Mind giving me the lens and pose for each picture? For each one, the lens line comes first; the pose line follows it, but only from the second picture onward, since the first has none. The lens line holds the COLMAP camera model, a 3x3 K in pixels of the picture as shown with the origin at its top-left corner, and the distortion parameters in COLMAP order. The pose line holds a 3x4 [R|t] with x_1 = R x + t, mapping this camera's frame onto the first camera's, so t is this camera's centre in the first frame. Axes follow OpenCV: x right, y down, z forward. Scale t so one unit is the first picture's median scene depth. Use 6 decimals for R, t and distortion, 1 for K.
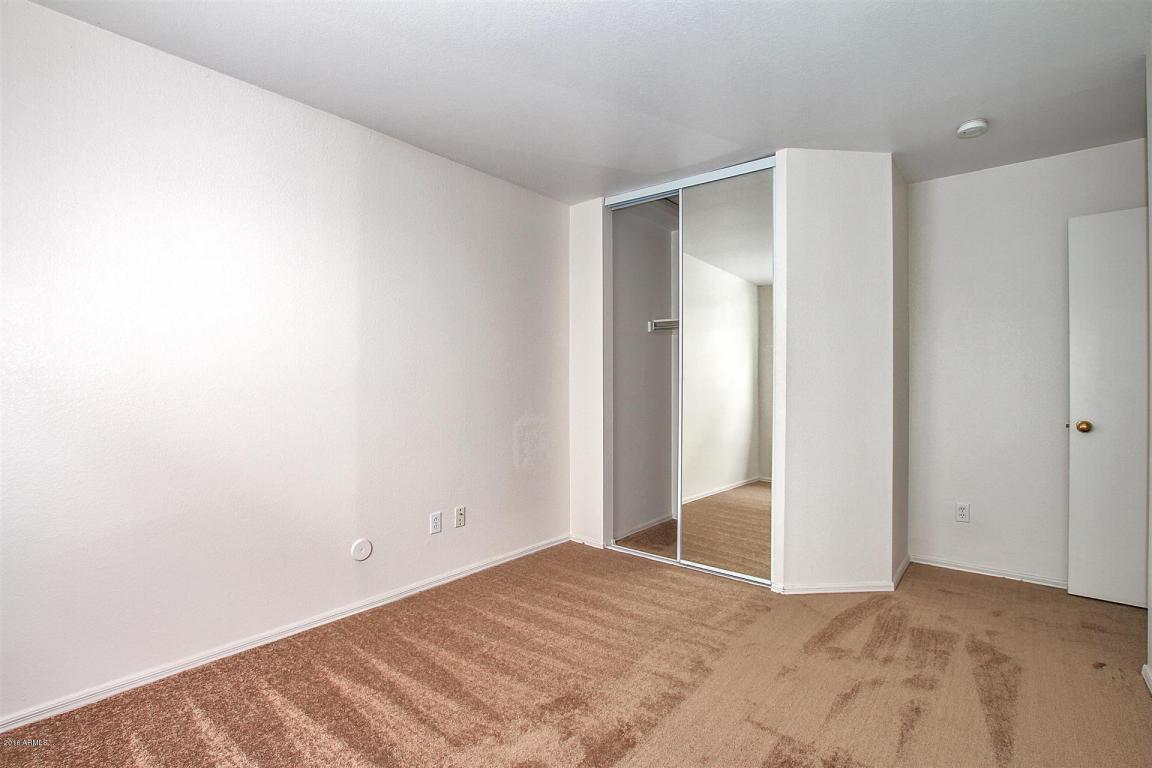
lens RADIAL K [[554.2, 0, 576.0], [0, 554.2, 384.0], [0, 0, 1]] dist [-0.005583, -0.000321]
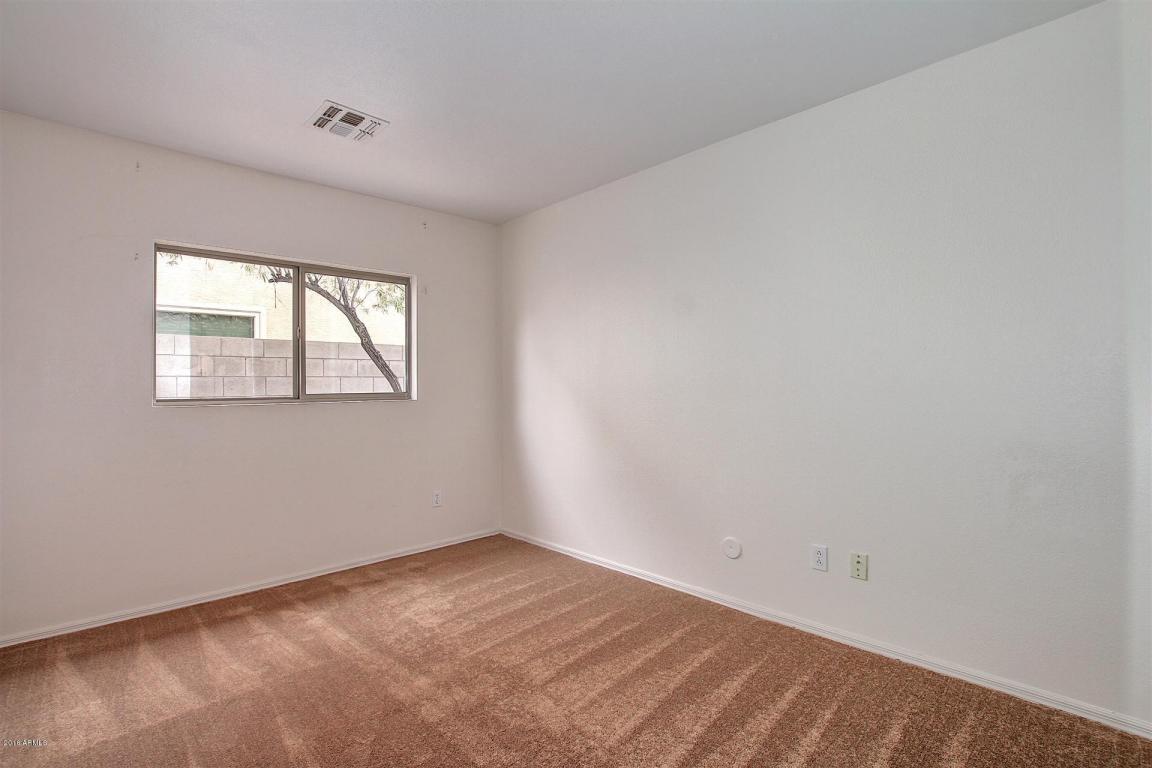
lens RADIAL K [[554.2, 0, 576.0], [0, 554.2, 384.0], [0, 0, 1]] dist [-0.005583, -0.000321]
pose [[-0.109375, 0.003795, -0.993993, 0.666057], [-0.002156, 0.999989, 0.004055, -0.008767], [0.993998, 0.002586, -0.109366, 0.818494]]
